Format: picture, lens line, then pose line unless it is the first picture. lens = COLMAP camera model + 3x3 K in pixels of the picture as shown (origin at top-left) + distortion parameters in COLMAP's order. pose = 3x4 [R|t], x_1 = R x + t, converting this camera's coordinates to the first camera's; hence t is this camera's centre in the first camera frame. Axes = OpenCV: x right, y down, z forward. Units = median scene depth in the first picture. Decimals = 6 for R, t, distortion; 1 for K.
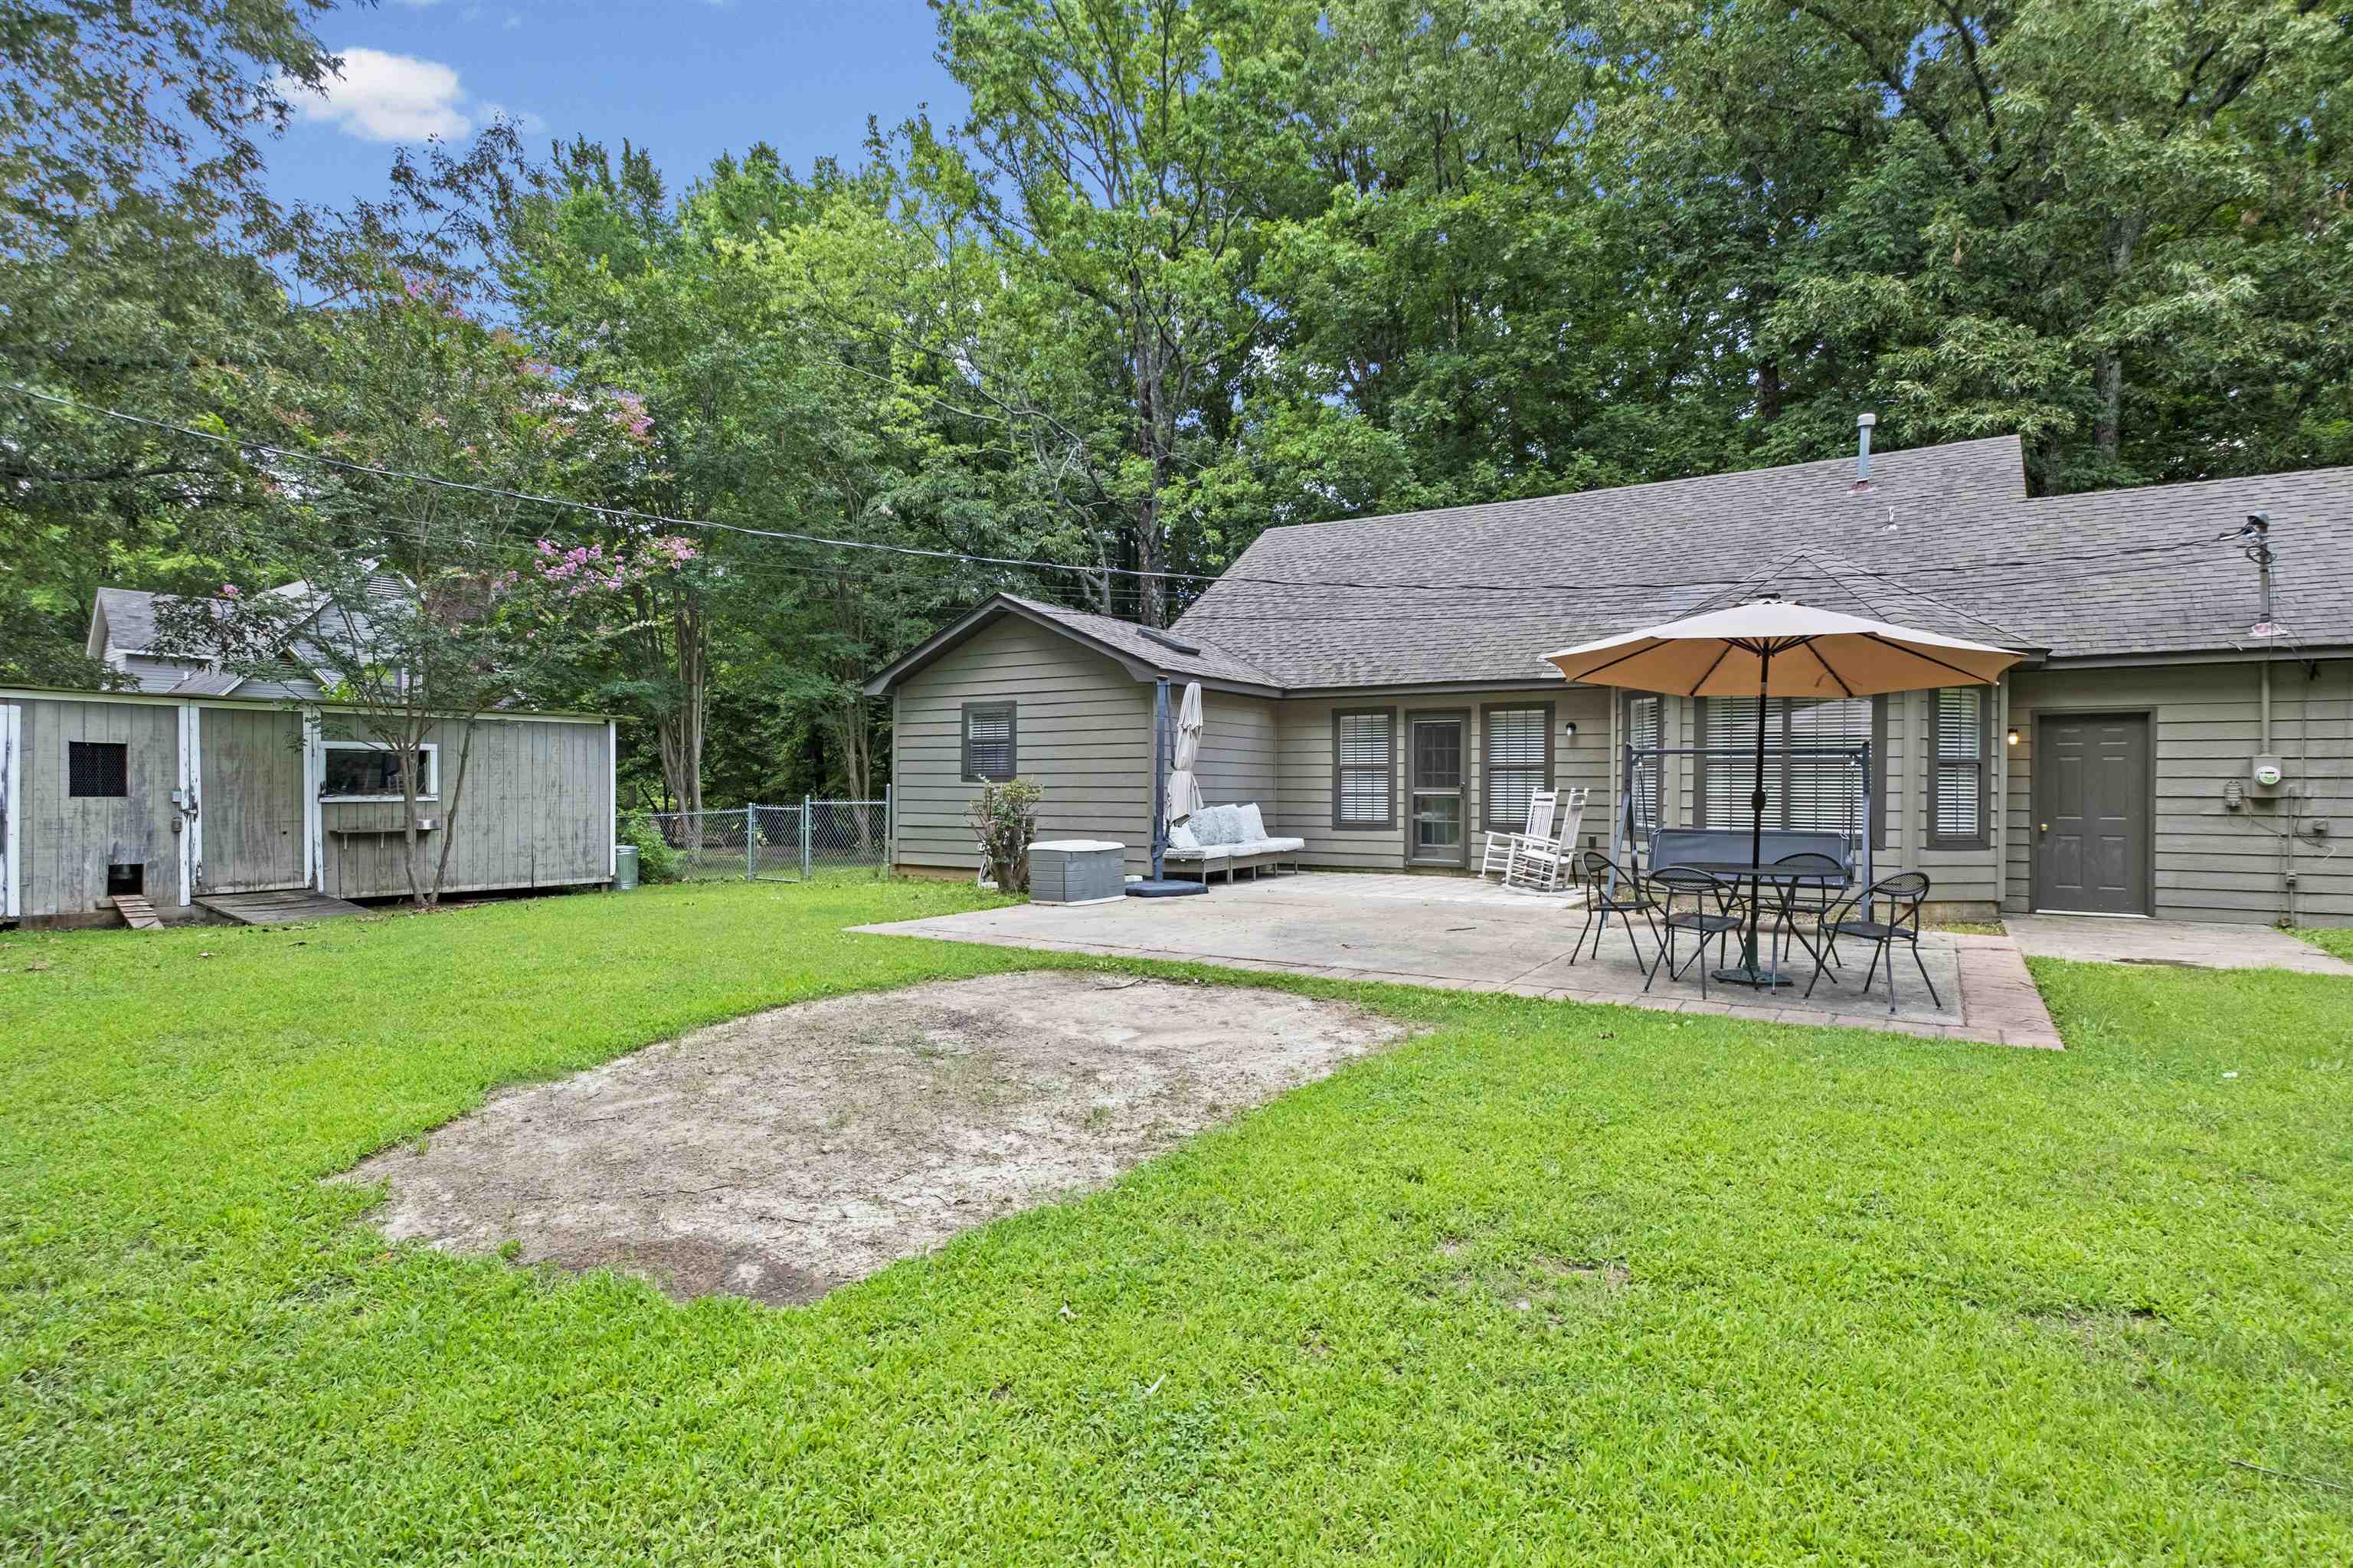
lens RADIAL K [[1180.4, 0, 1183.8], [0, 1180.4, 786.4], [0, 0, 1]] dist [0.003065, -0.001737]
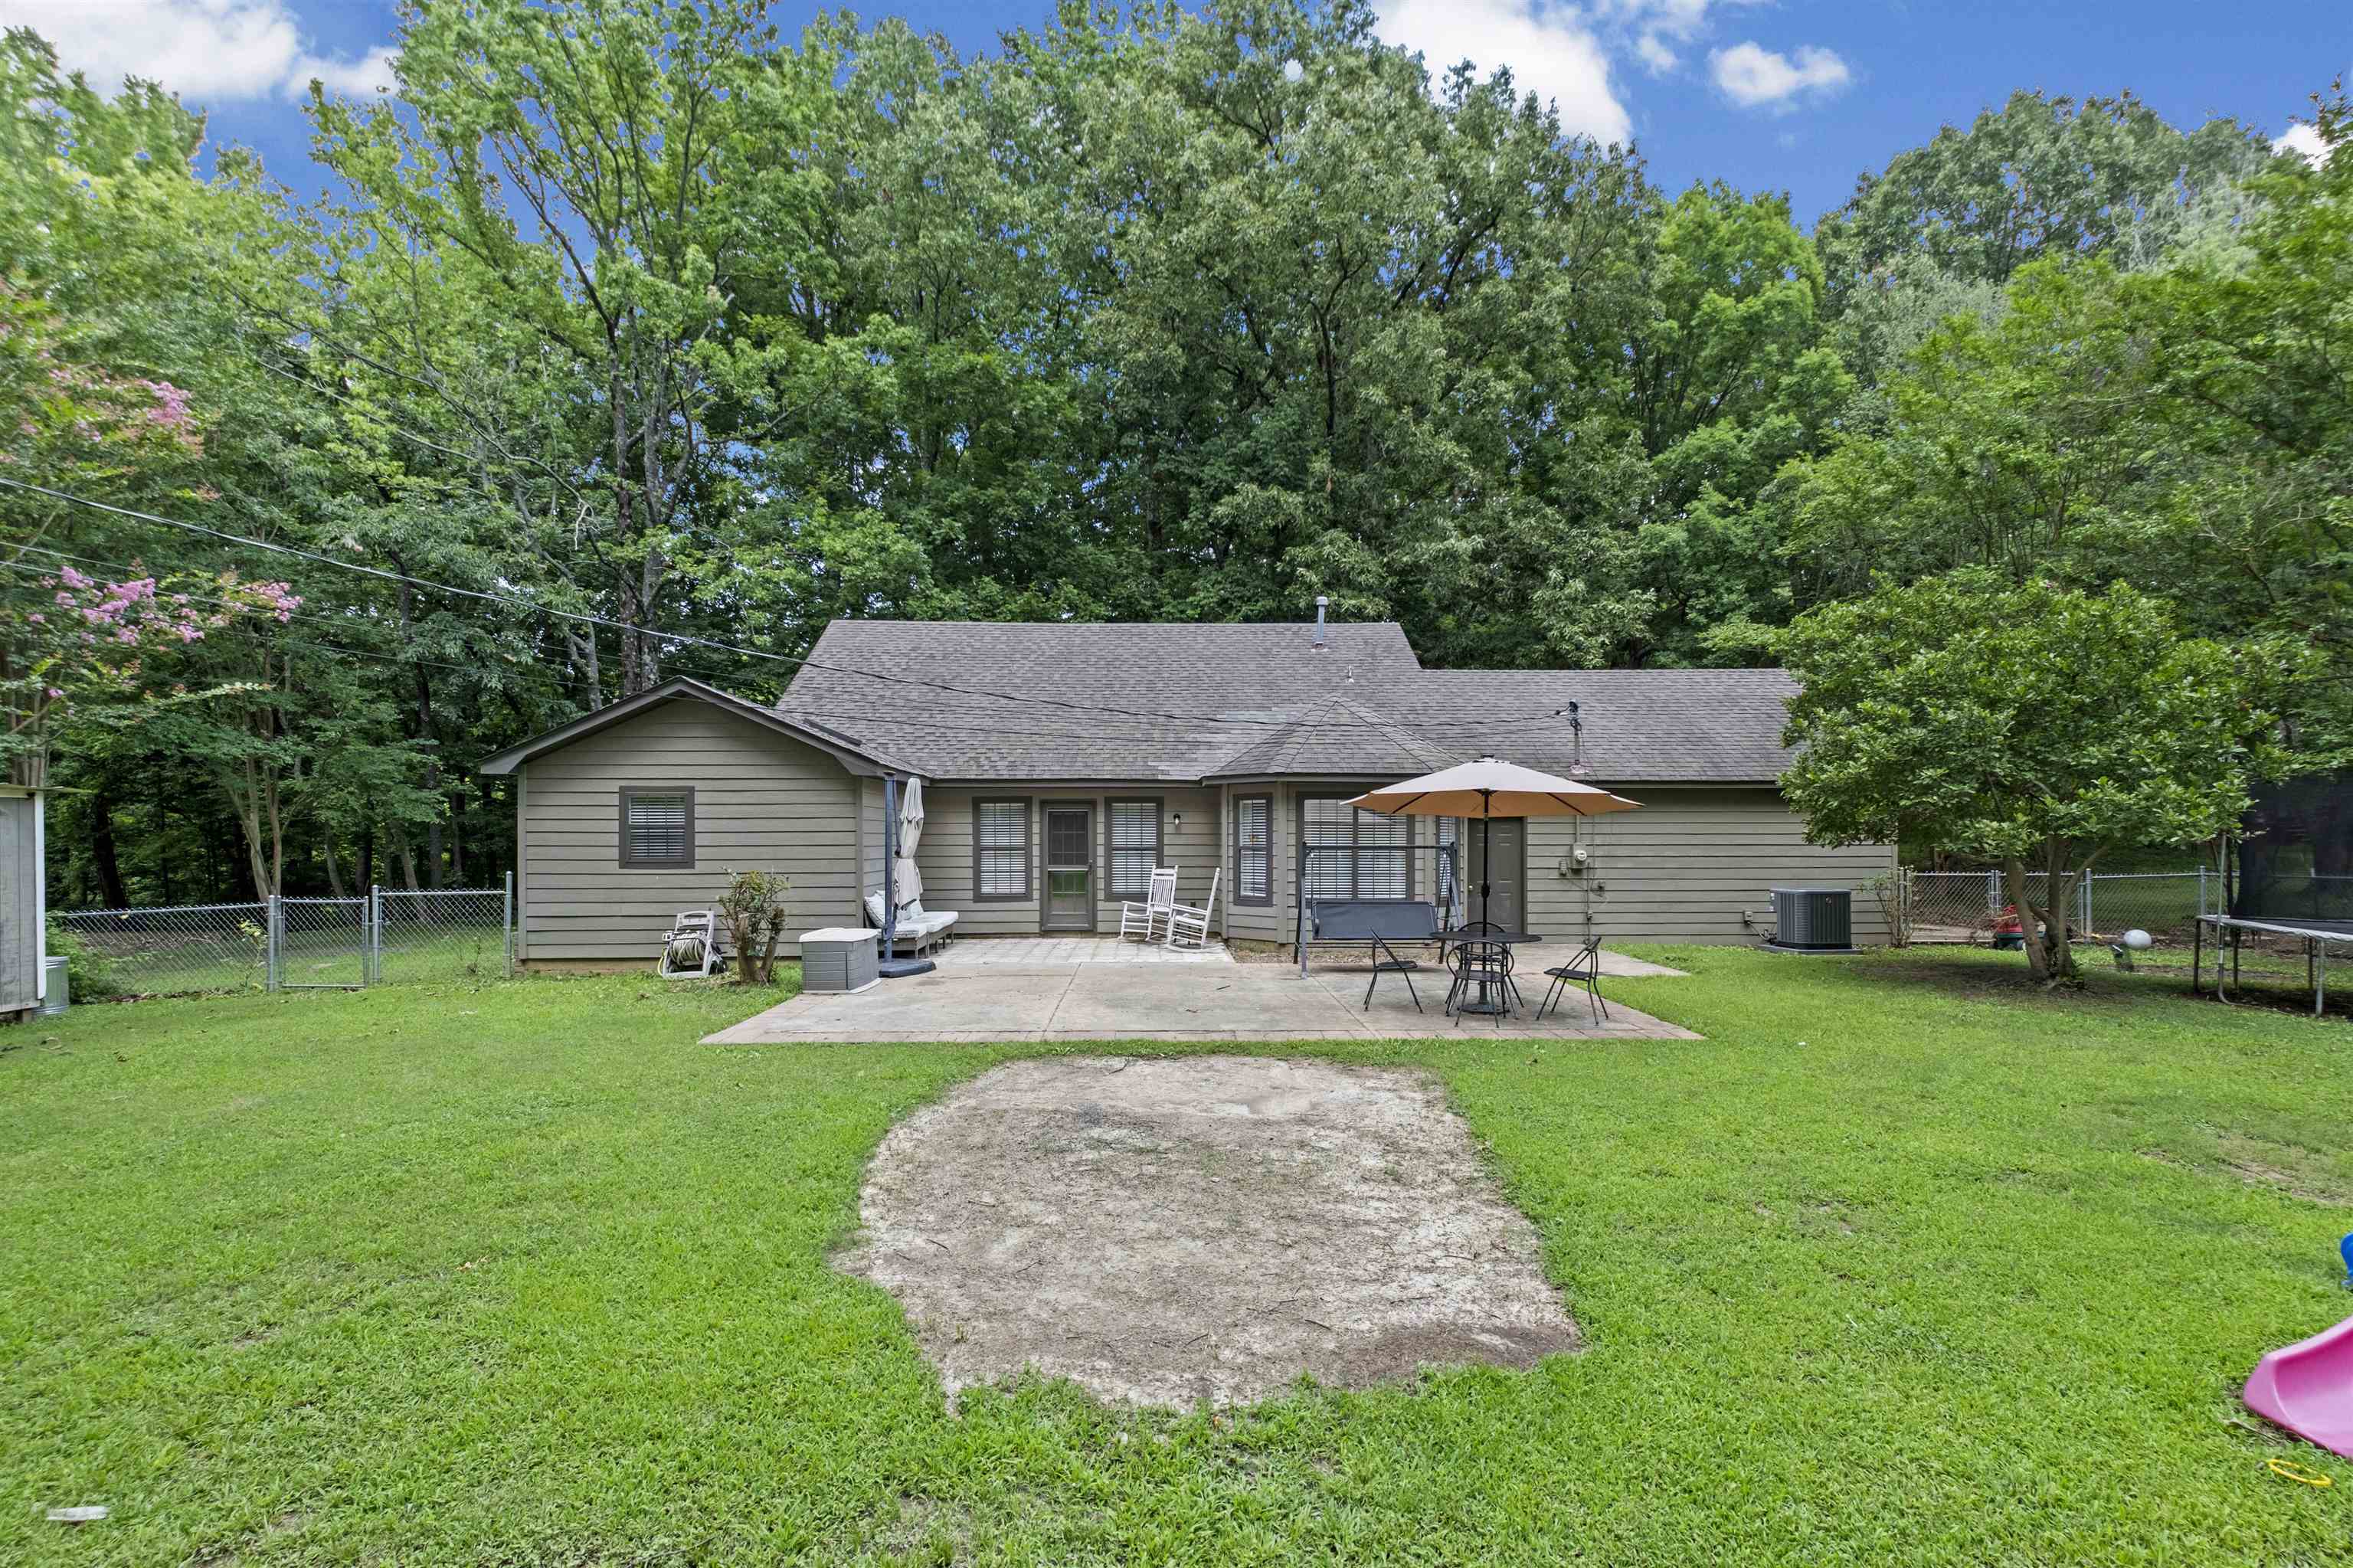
lens RADIAL K [[1047.5, 0, 1148.2], [0, 1047.5, 828.6], [0, 0, 1]] dist [0.008264, -0.005380]
pose [[0.835534, -0.002320, 0.549433, -0.312498], [0.004484, 0.999987, -0.002595, -0.033842], [-0.549420, 0.004632, 0.835534, 0.060074]]
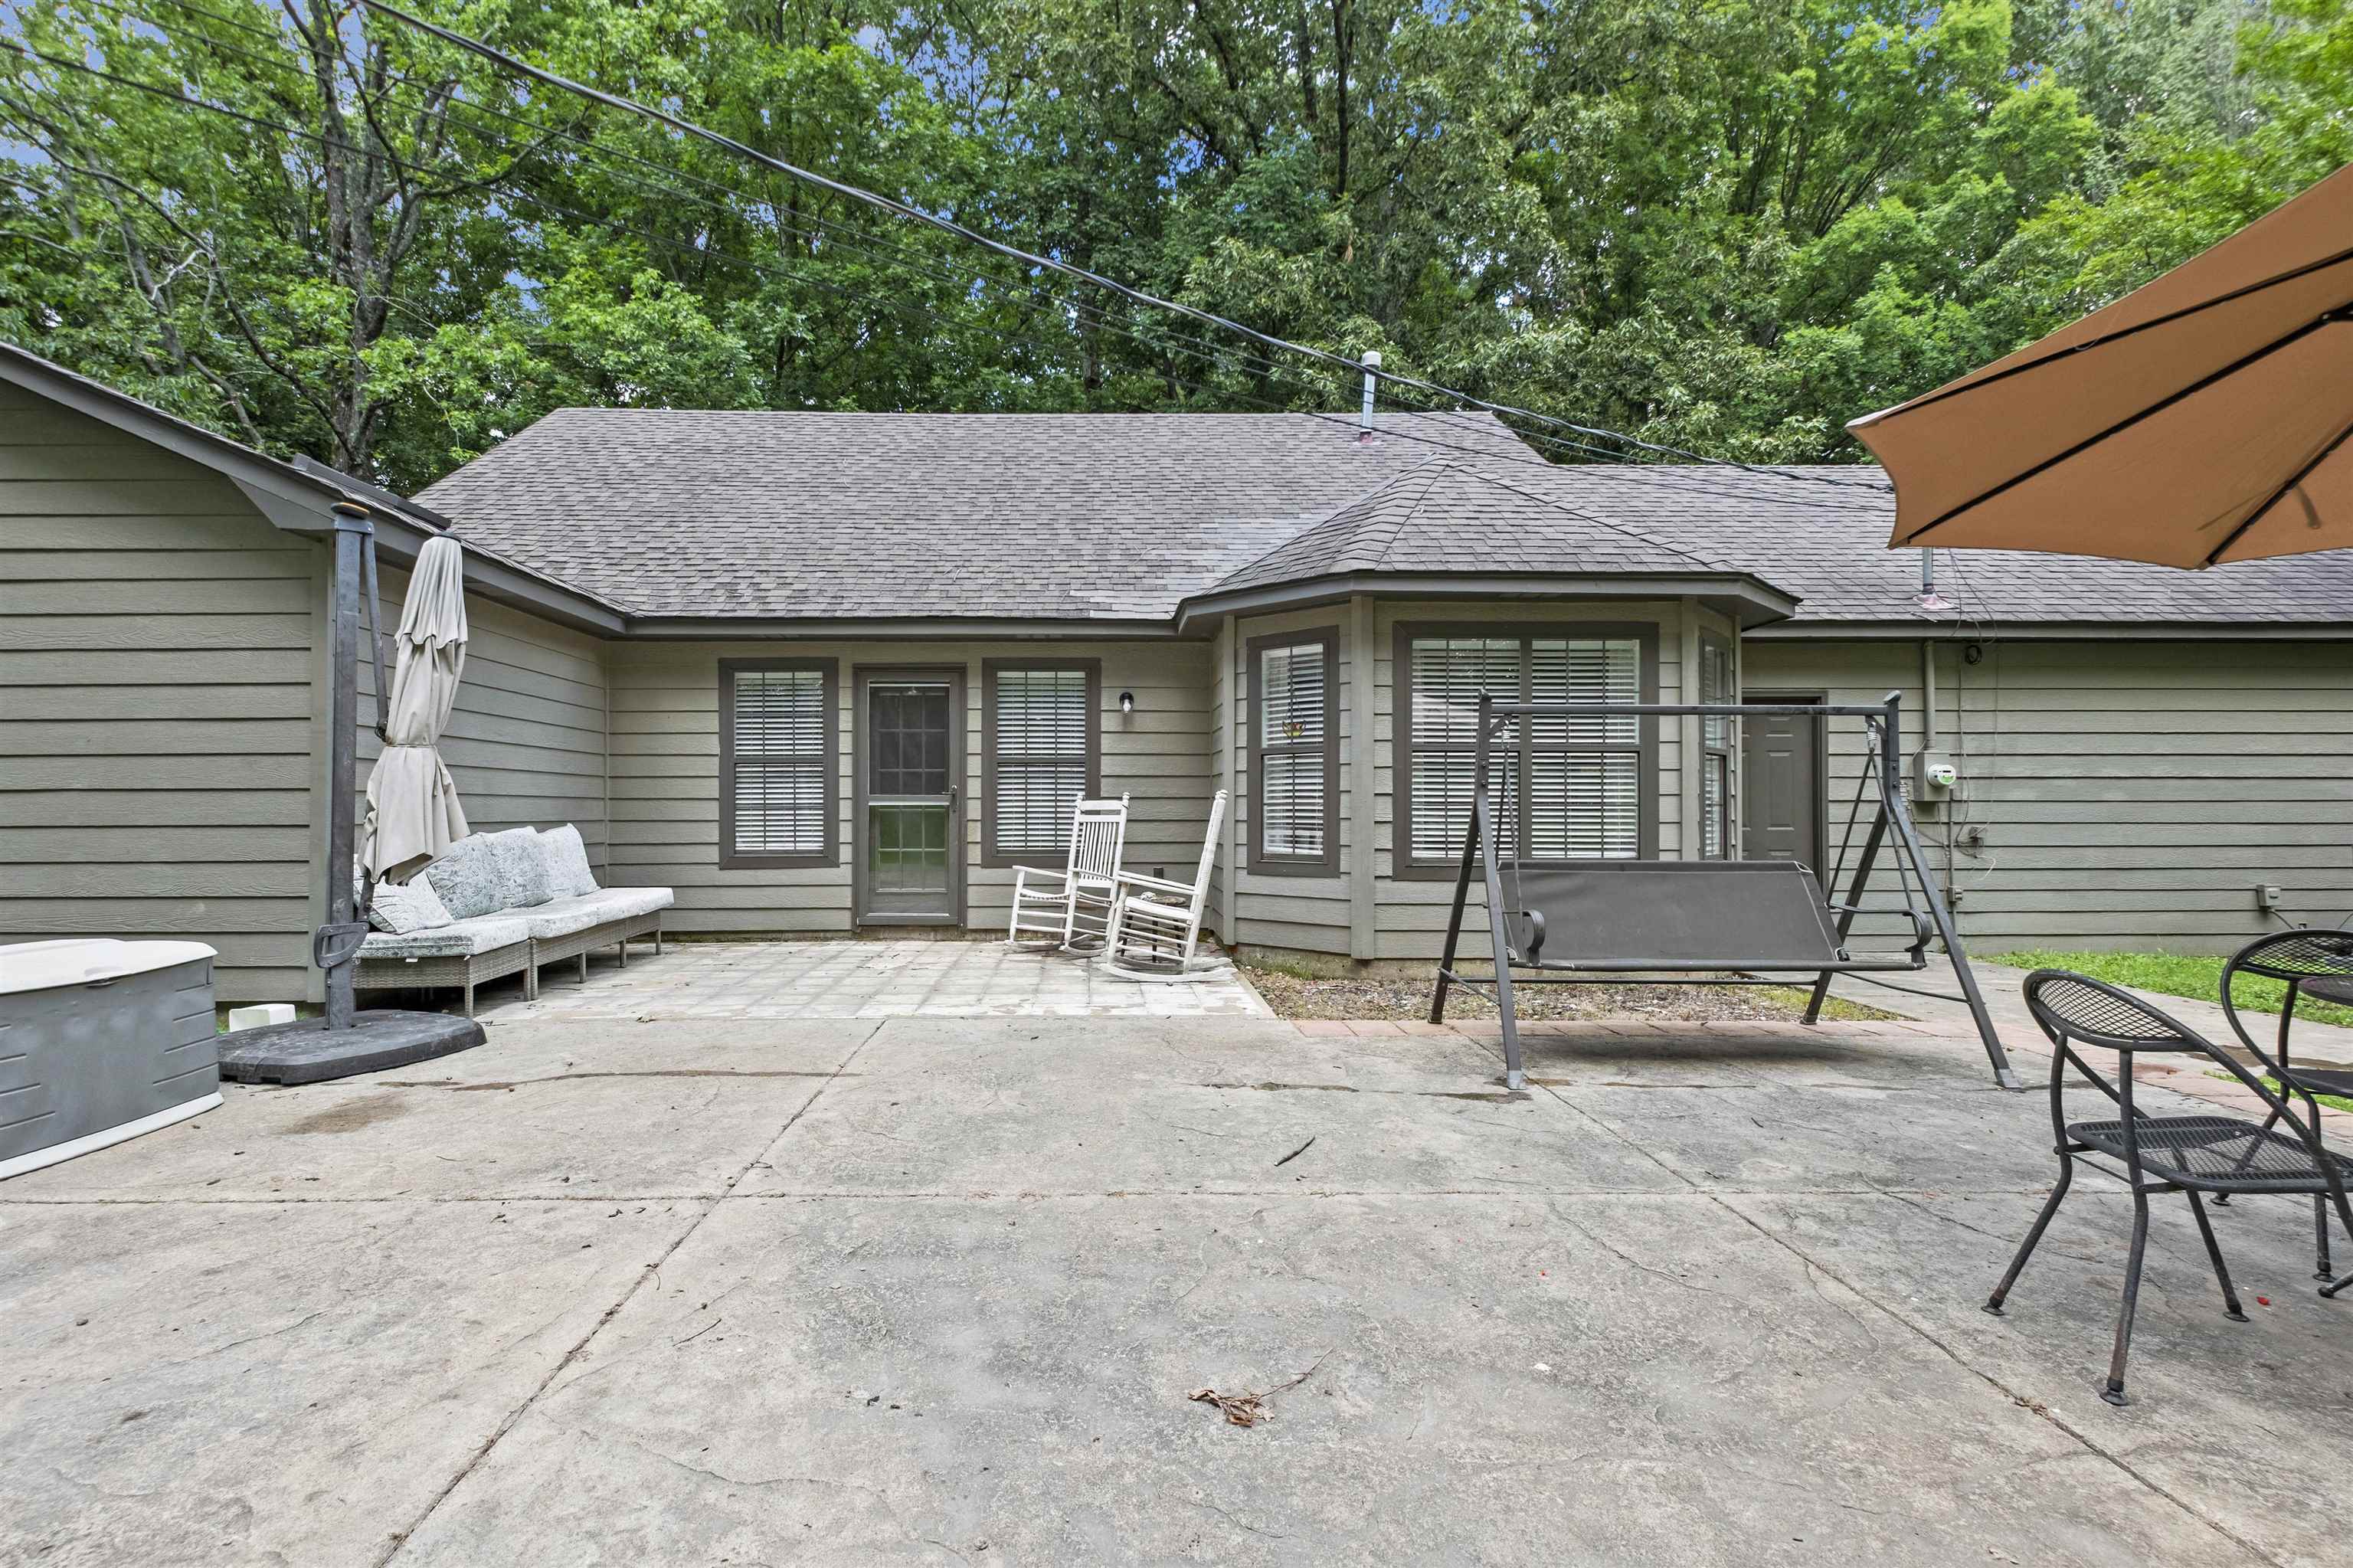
lens RADIAL K [[1047.5, 0, 1080.0], [0, 1047.5, 799.4], [0, 0, 1]] dist [0.008264, -0.005380]
pose [[0.841808, -0.001286, 0.539775, -0.001958], [0.005081, 0.999972, -0.005541, 0.007090], [-0.539753, 0.007407, 0.841791, 0.511045]]
